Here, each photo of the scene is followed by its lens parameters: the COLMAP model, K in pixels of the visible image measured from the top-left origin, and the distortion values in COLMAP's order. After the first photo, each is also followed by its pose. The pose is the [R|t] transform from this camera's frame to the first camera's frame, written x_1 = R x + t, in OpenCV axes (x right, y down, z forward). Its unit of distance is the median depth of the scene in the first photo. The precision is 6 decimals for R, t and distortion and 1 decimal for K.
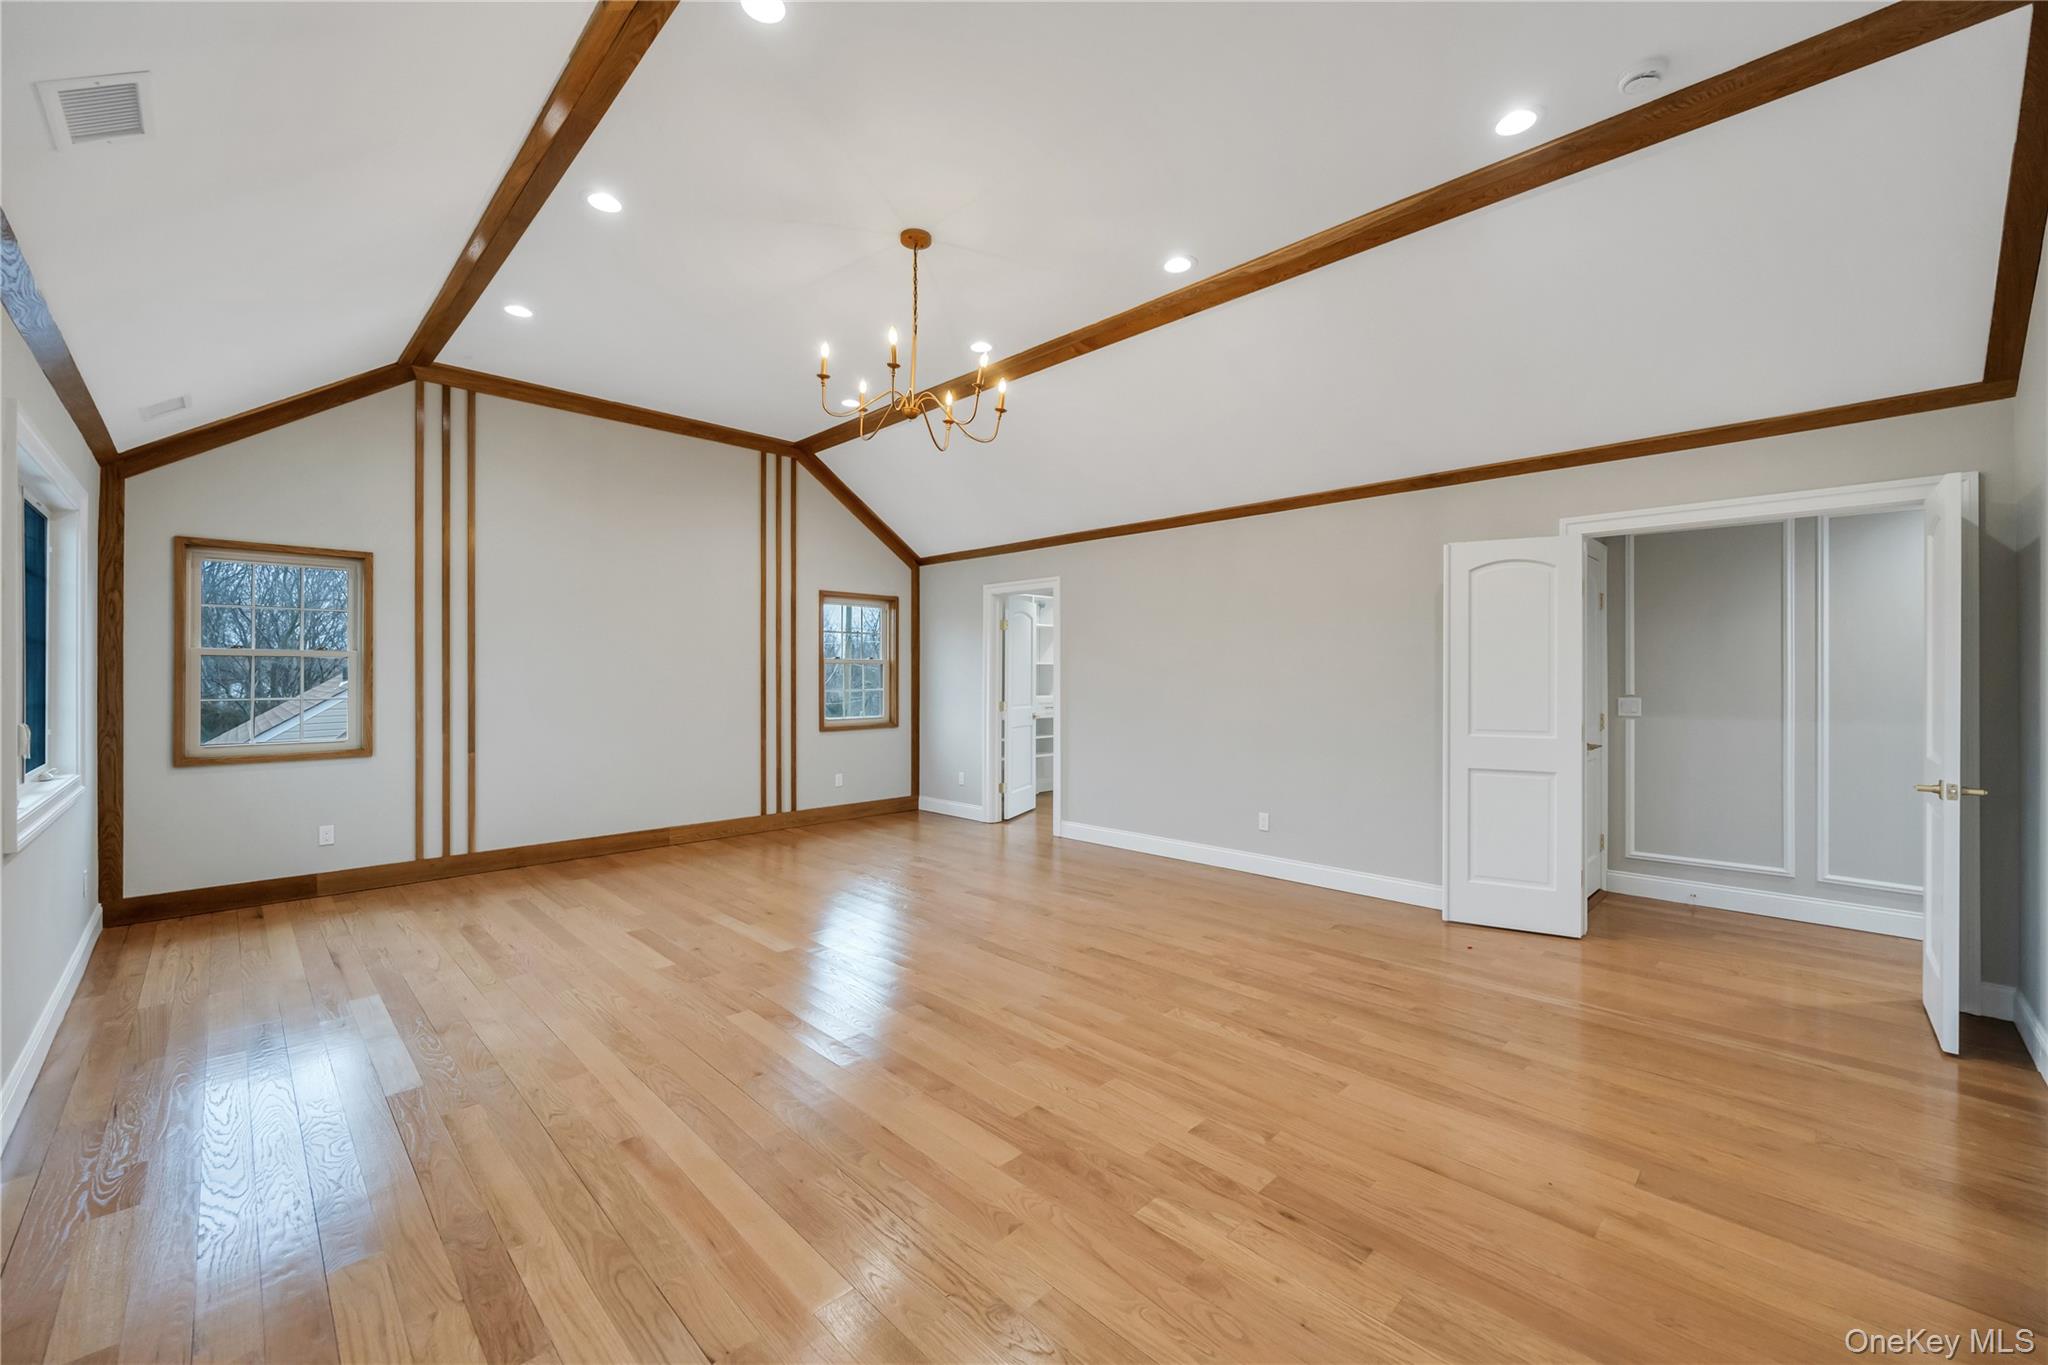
lens RADIAL K [[813.4, 0, 1011.0], [0, 813.4, 679.5], [0, 0, 1]] dist [-0.001075, -0.000717]
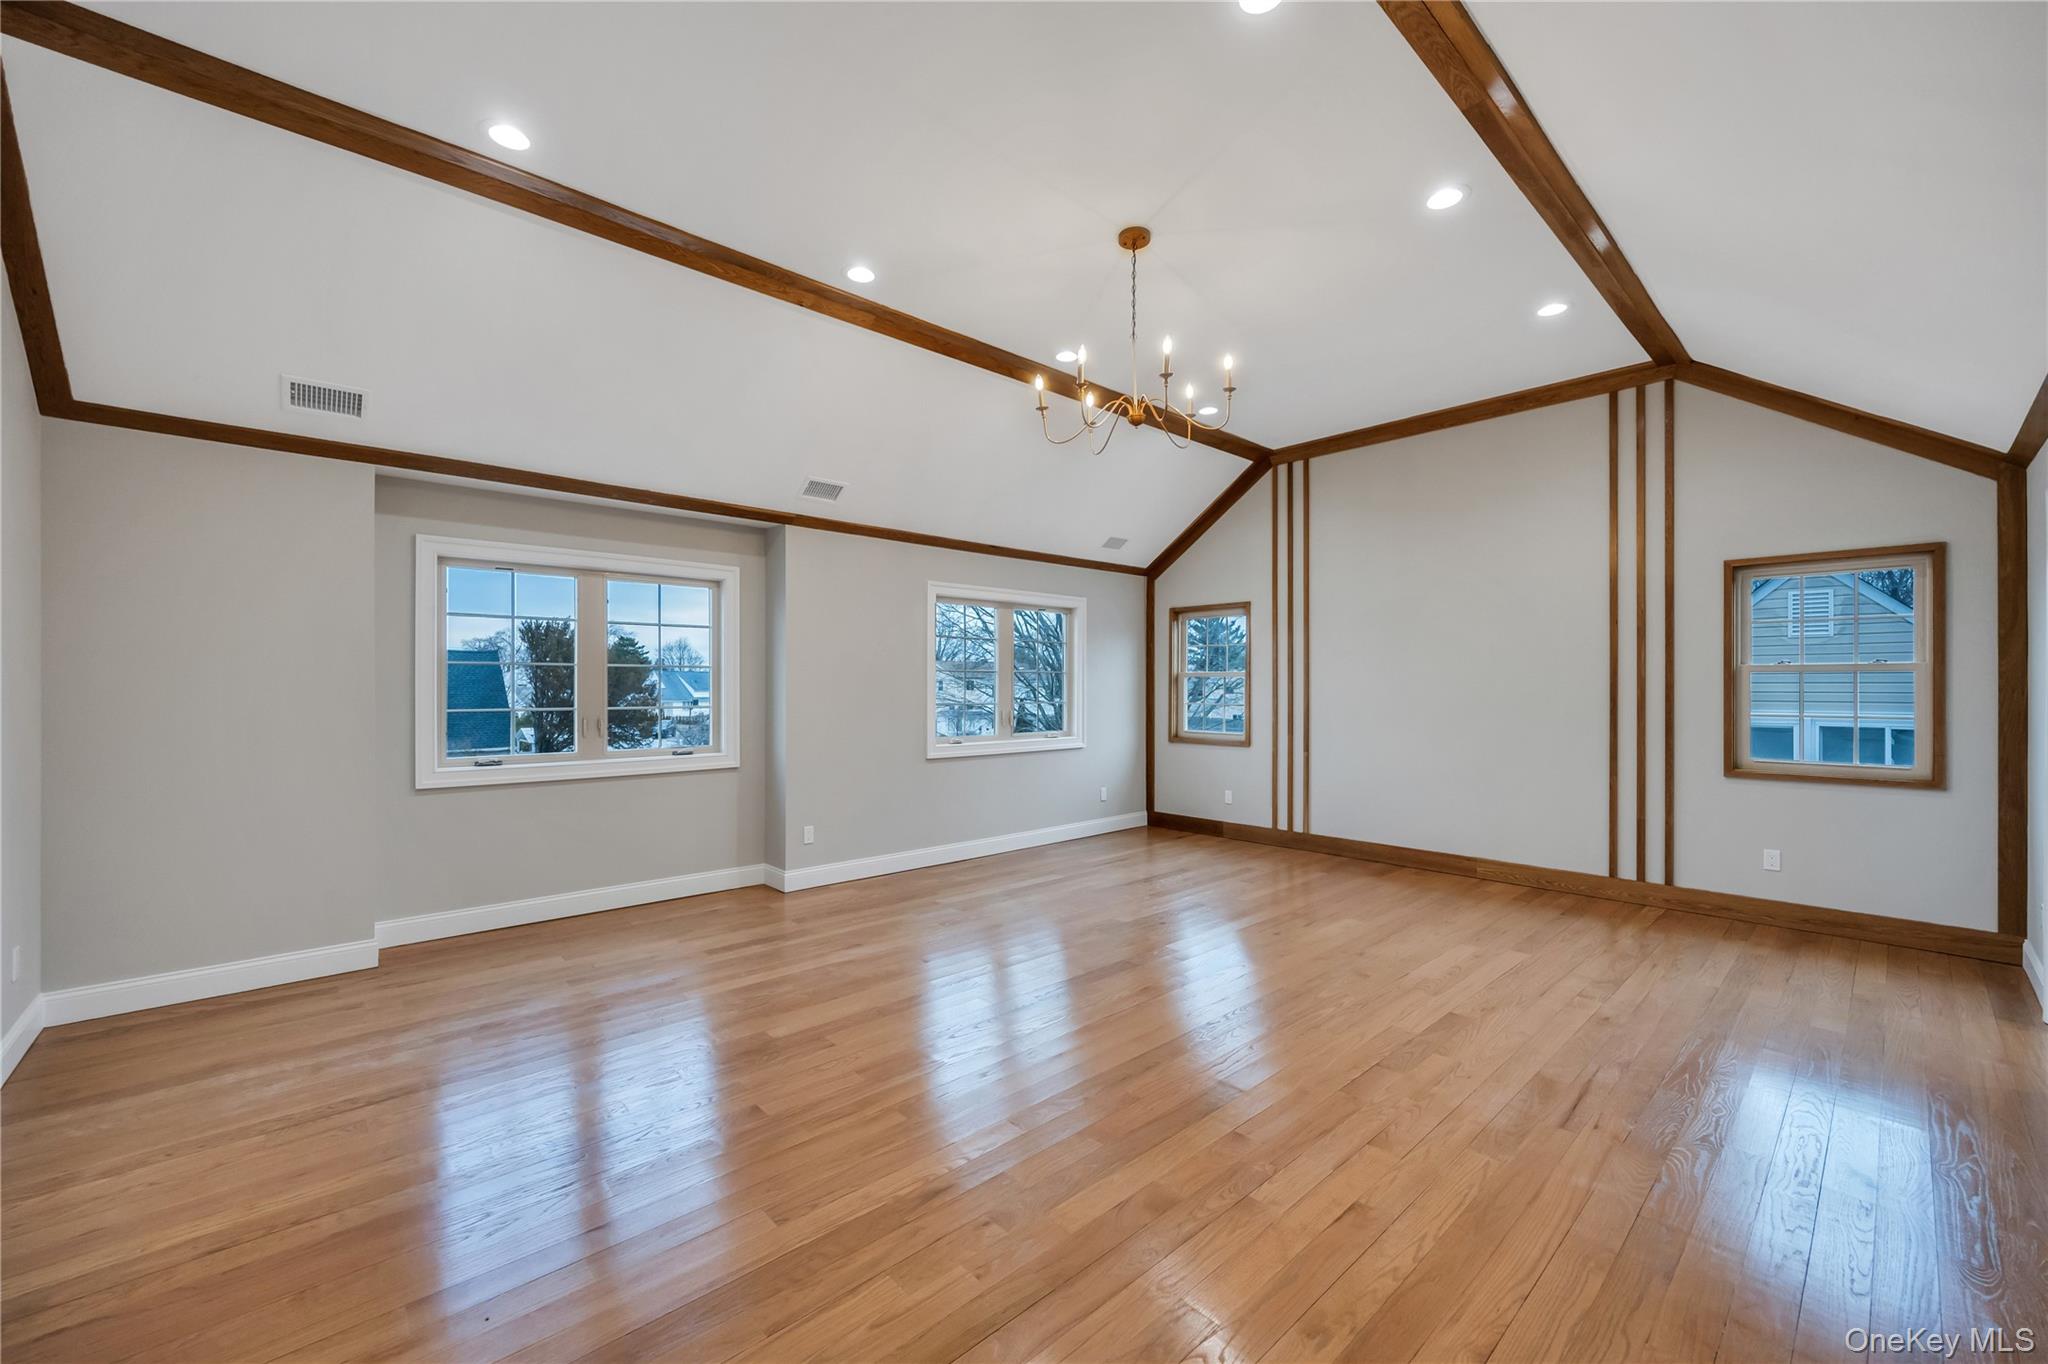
lens RADIAL K [[813.4, 0, 1033.7], [0, 813.4, 683.0], [0, 0, 1]] dist [-0.001075, -0.000717]
pose [[-0.024124, -0.004949, -0.999697, 0.574388], [-0.006479, 0.999968, -0.004794, -0.005710], [0.999688, 0.006361, -0.024155, 0.612168]]
